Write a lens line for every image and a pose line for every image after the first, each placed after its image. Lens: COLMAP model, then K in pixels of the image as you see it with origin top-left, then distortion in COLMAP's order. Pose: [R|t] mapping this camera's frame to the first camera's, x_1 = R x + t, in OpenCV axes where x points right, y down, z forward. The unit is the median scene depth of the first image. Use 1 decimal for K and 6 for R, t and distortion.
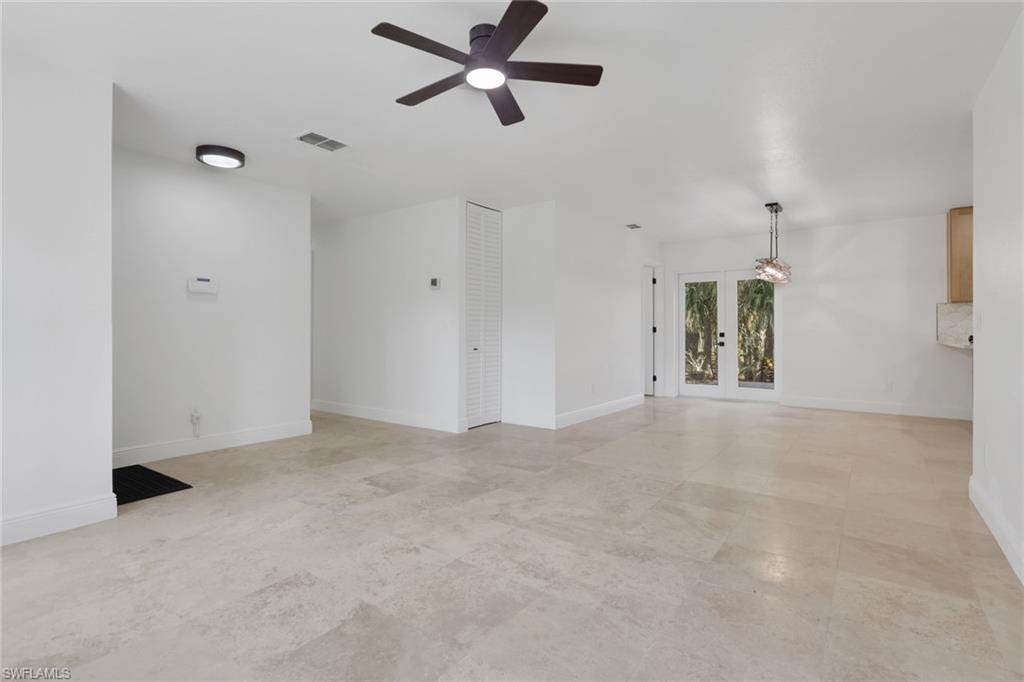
lens RADIAL K [[486.6, 0, 506.5], [0, 486.6, 327.9], [0, 0, 1]] dist [-0.000314, 0.000468]
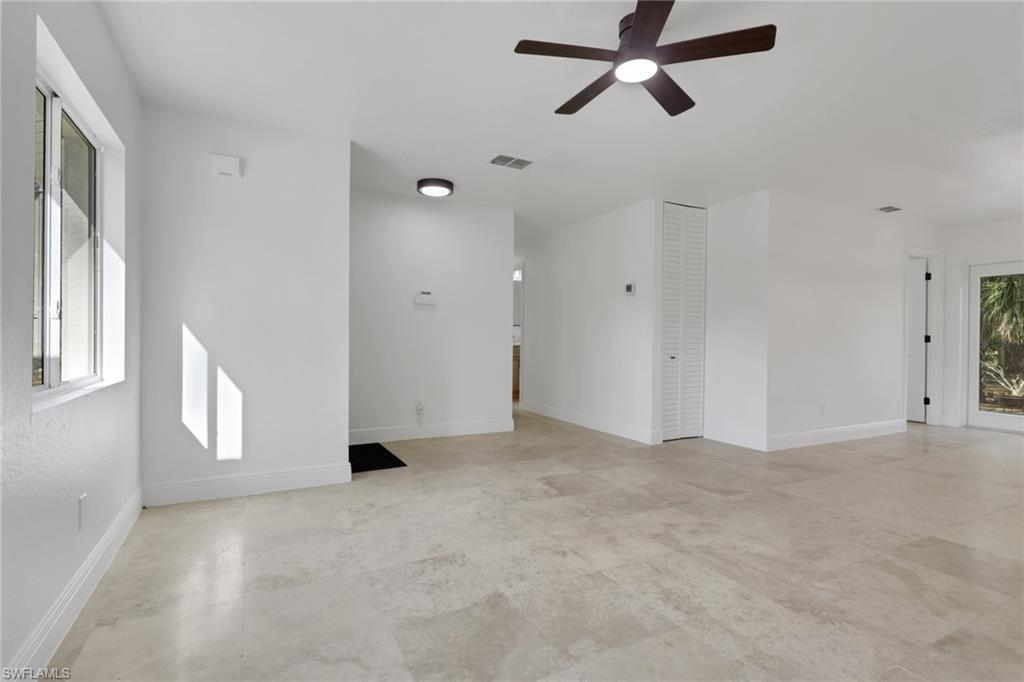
lens RADIAL K [[485.6, 0, 515.6], [0, 485.6, 338.2], [0, 0, 1]] dist [0.000209, 0.000753]
pose [[0.902080, 0.008494, -0.431486, 0.130648], [-0.005522, 0.999952, 0.008140, 0.000067], [0.431534, -0.004960, 0.902083, 0.038308]]
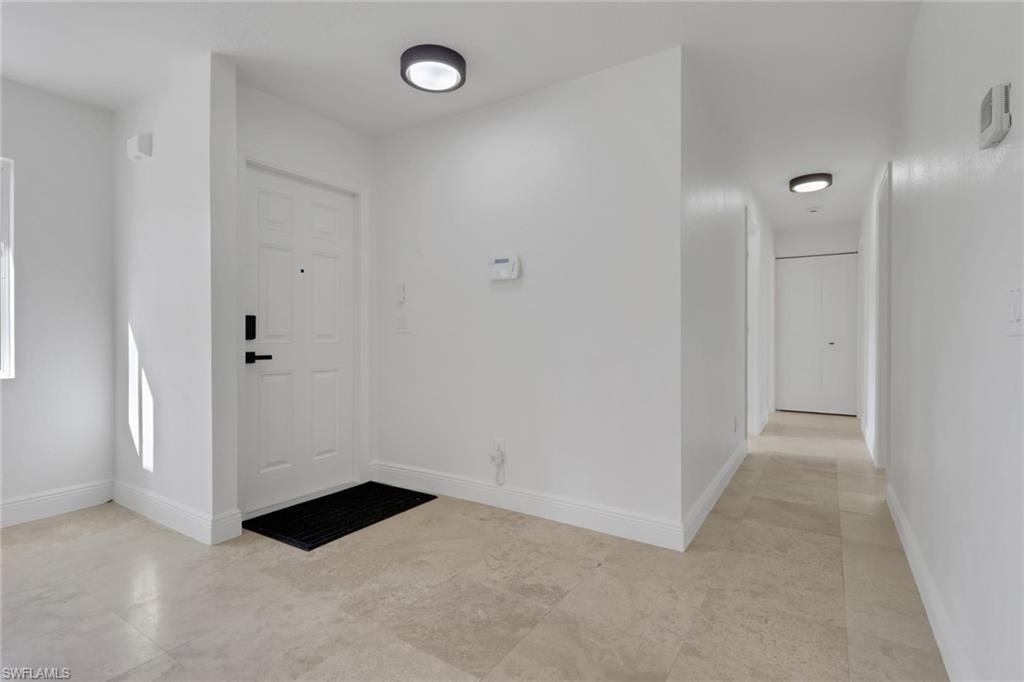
lens RADIAL K [[485.6, 0, 515.6], [0, 485.6, 338.2], [0, 0, 1]] dist [0.000209, 0.000753]
pose [[0.057507, 0.006478, -0.998324, 0.105108], [0.005348, 0.999963, 0.006797, 0.009950], [0.998331, -0.005730, 0.057470, 1.480487]]
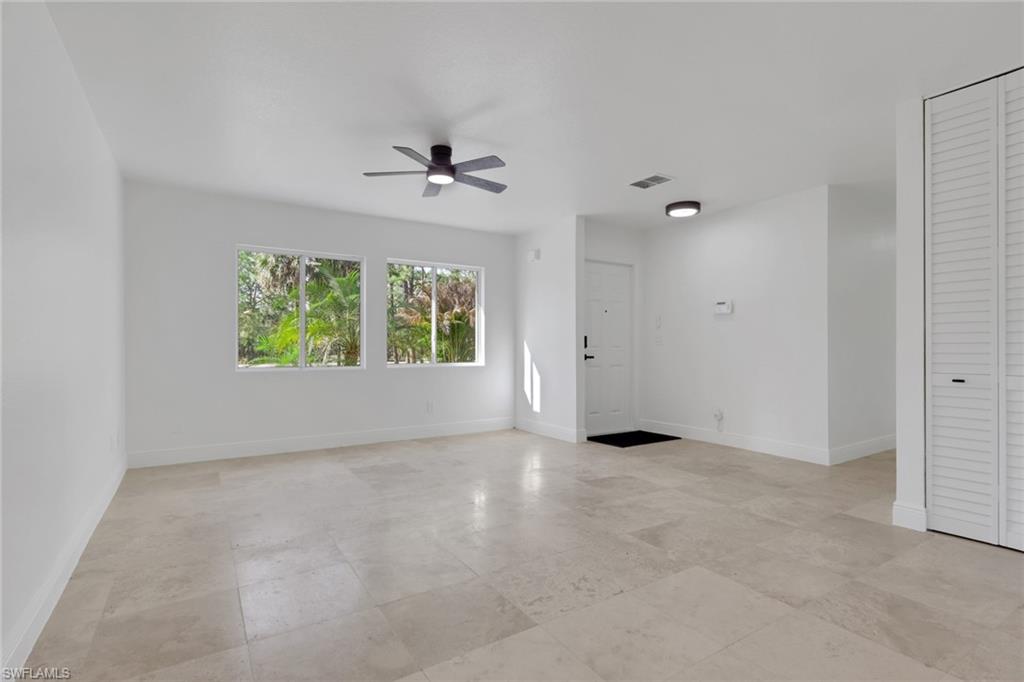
lens RADIAL K [[500.6, 0, 520.9], [0, 500.6, 350.7], [0, 0, 1]] dist [-0.000448, 0.000589]
pose [[-0.345747, 0.008796, -0.938287, 1.098238], [0.008052, 0.999947, 0.006407, 0.011800], [0.938293, -0.005340, -0.345799, 1.454528]]
